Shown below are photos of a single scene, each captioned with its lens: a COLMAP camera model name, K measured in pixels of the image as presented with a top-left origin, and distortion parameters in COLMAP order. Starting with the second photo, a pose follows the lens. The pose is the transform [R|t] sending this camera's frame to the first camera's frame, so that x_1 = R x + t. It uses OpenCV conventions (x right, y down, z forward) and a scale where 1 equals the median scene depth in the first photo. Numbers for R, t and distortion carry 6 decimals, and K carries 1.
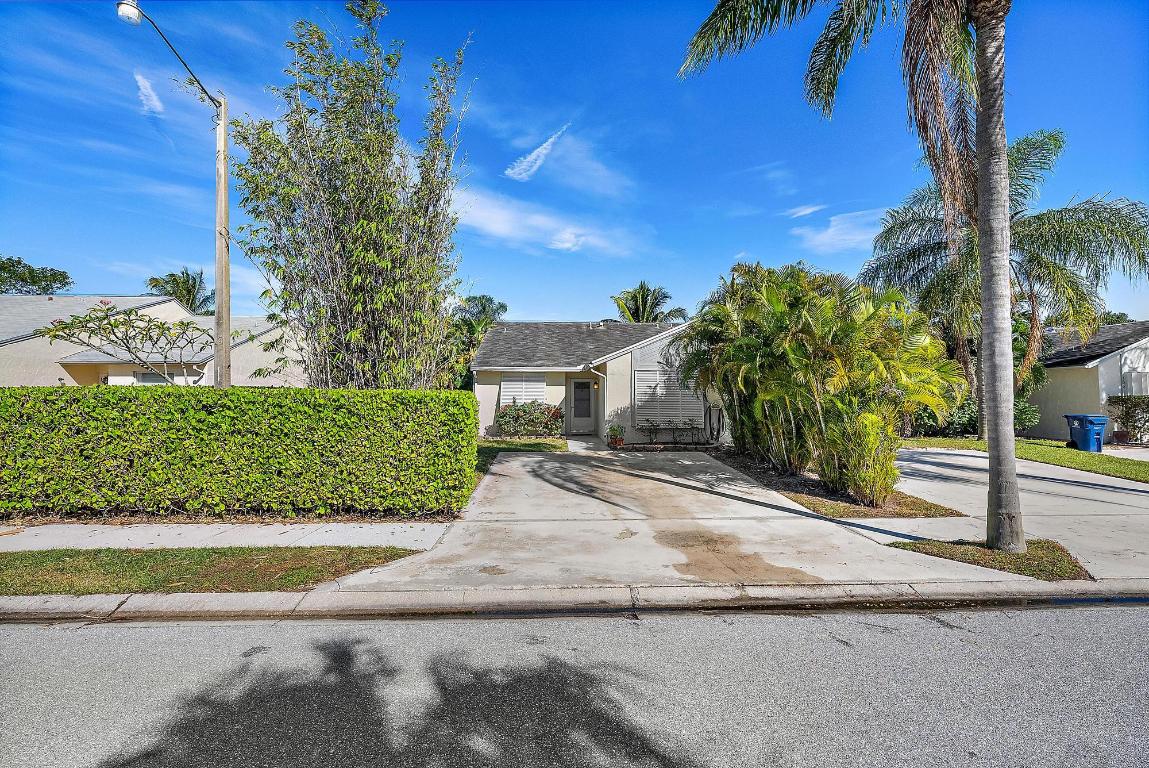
lens RADIAL K [[467.8, 0, 574.5], [0, 467.8, 384.0], [0, 0, 1]] dist [0.021045, 0.000008]
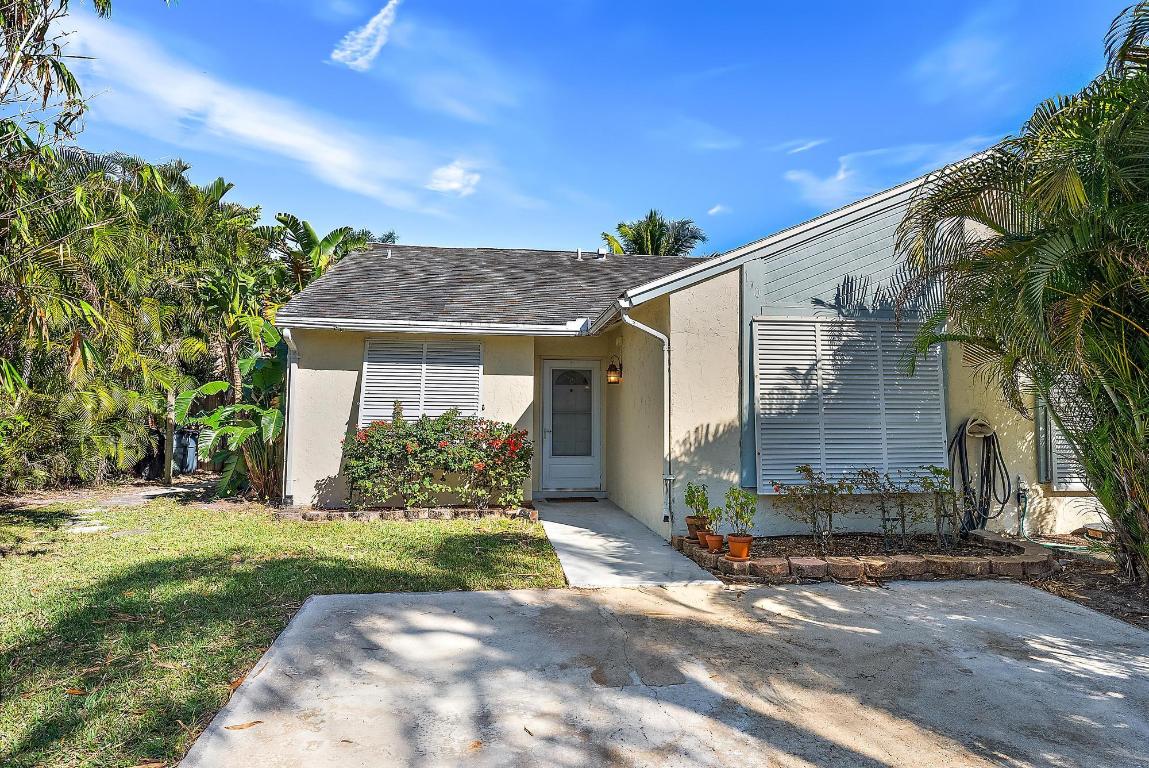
lens RADIAL K [[663.7, 0, 574.5], [0, 663.7, 384.0], [0, 0, 1]] dist [0.000048, 0.000030]
pose [[0.996327, 0.011830, 0.084810, -0.034804], [-0.009860, 0.999673, -0.023609, 0.026078], [-0.085061, 0.022686, 0.996117, 0.482748]]
